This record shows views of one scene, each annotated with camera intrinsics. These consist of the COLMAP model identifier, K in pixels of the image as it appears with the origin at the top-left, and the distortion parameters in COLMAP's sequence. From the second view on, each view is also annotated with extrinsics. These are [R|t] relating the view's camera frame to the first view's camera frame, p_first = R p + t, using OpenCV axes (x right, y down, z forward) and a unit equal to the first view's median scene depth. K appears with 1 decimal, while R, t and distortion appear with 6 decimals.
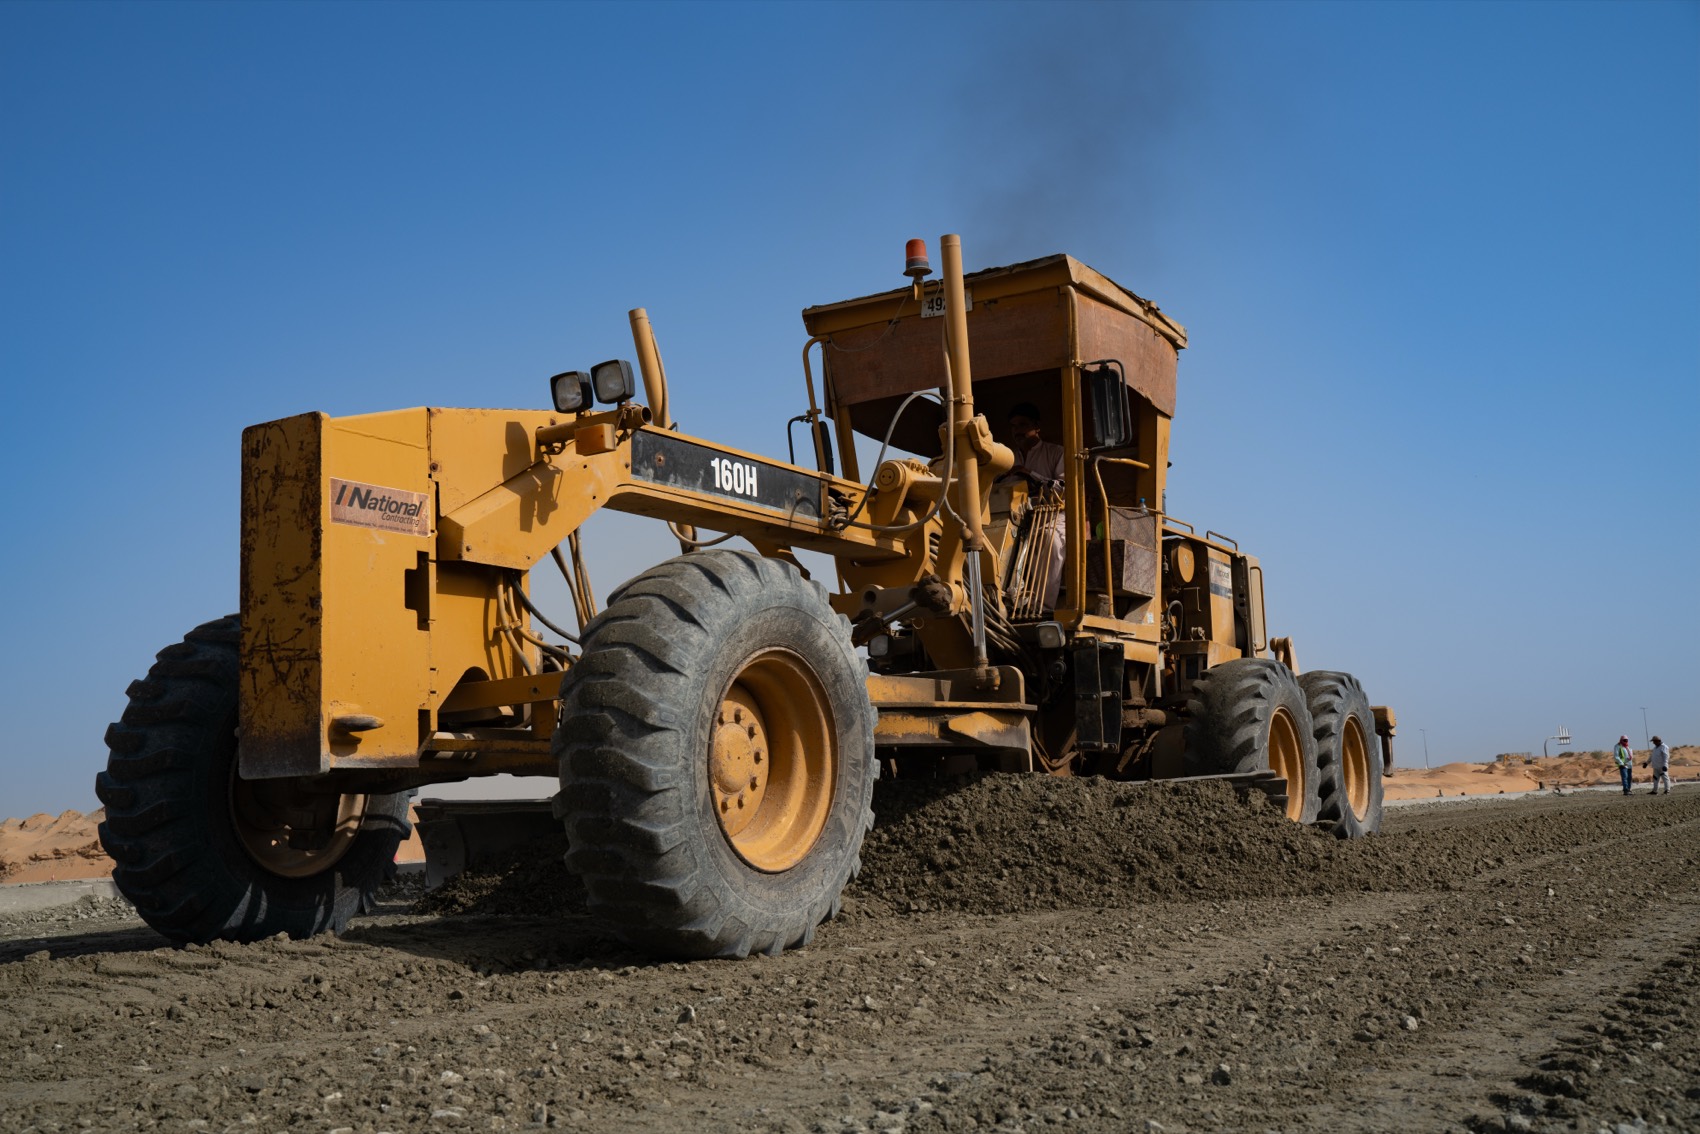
lens RADIAL K [[1686.4, 0, 850.0], [0, 1686.4, 567.0], [0, 0, 1]] dist [-0.001119, -0.001414]
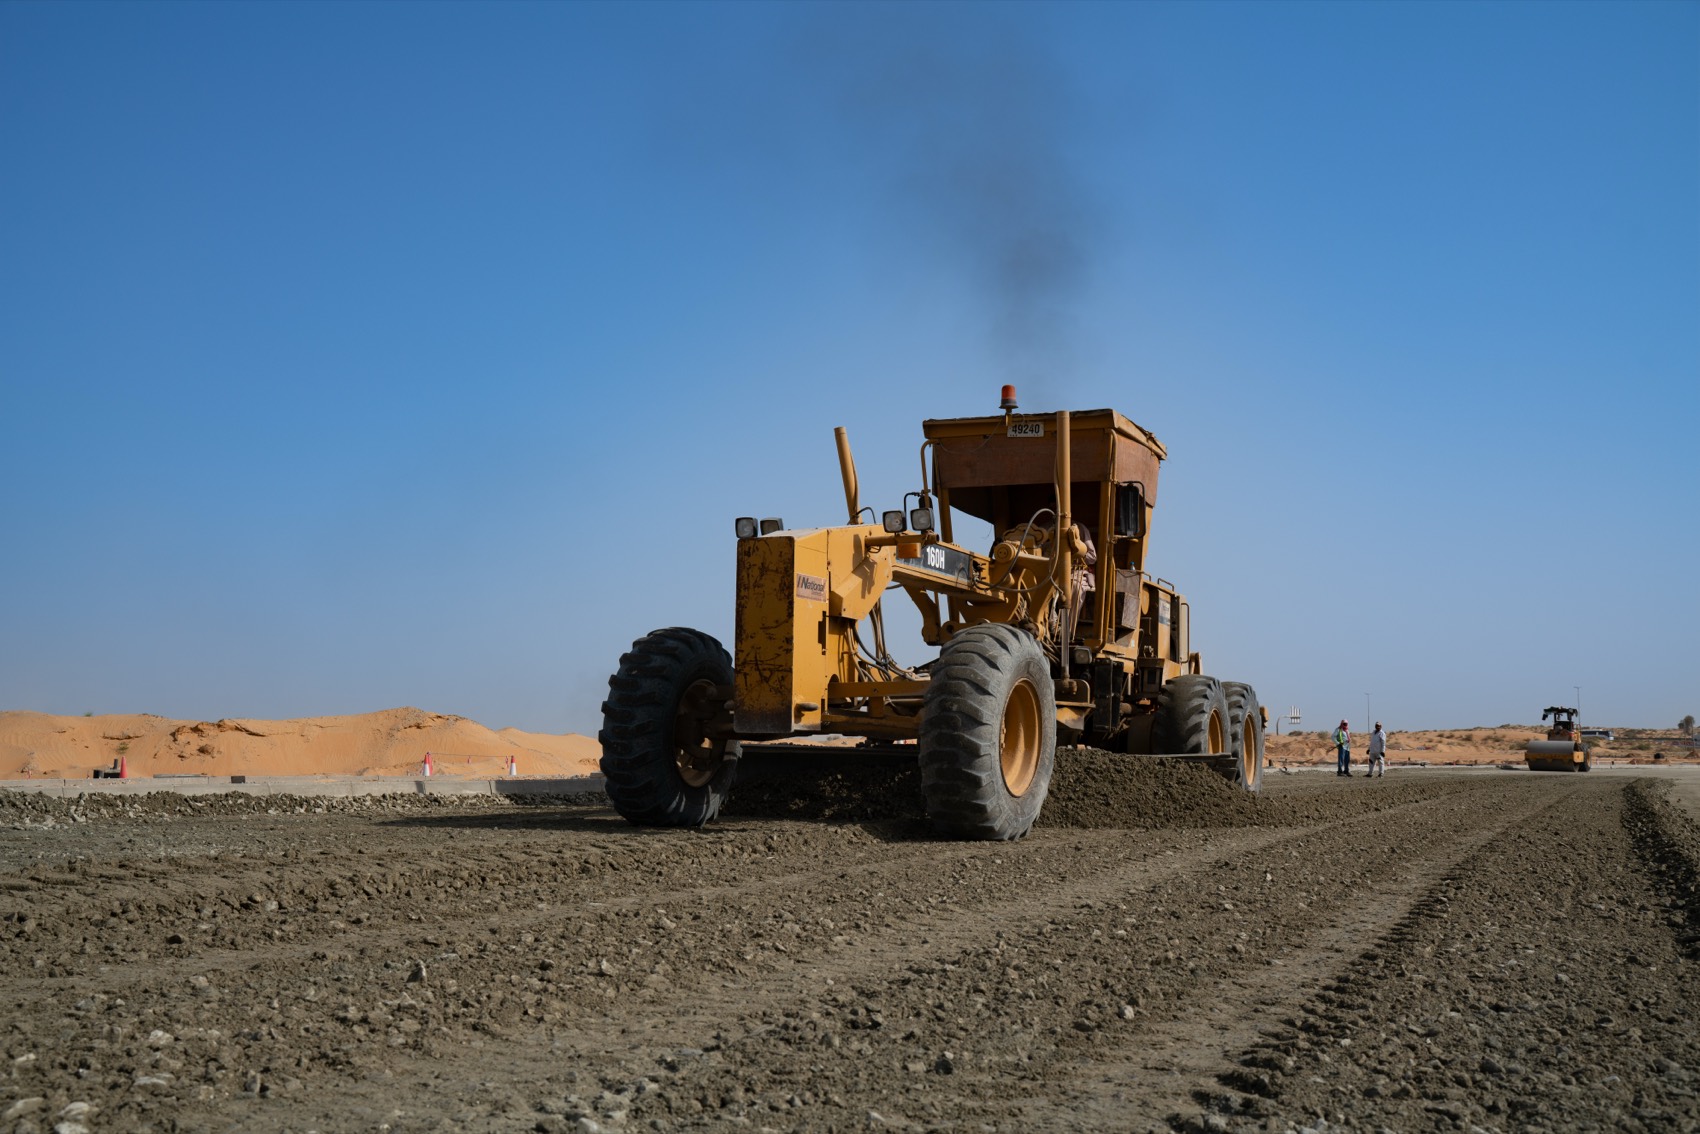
lens RADIAL K [[1686.4, 0, 850.0], [0, 1686.4, 567.0], [0, 0, 1]] dist [-0.001119, -0.001414]
pose [[0.990586, 0.067883, 0.118872, -0.334956], [-0.071904, 0.996964, 0.029861, -0.084550], [-0.116484, -0.038127, 0.992460, -0.597415]]
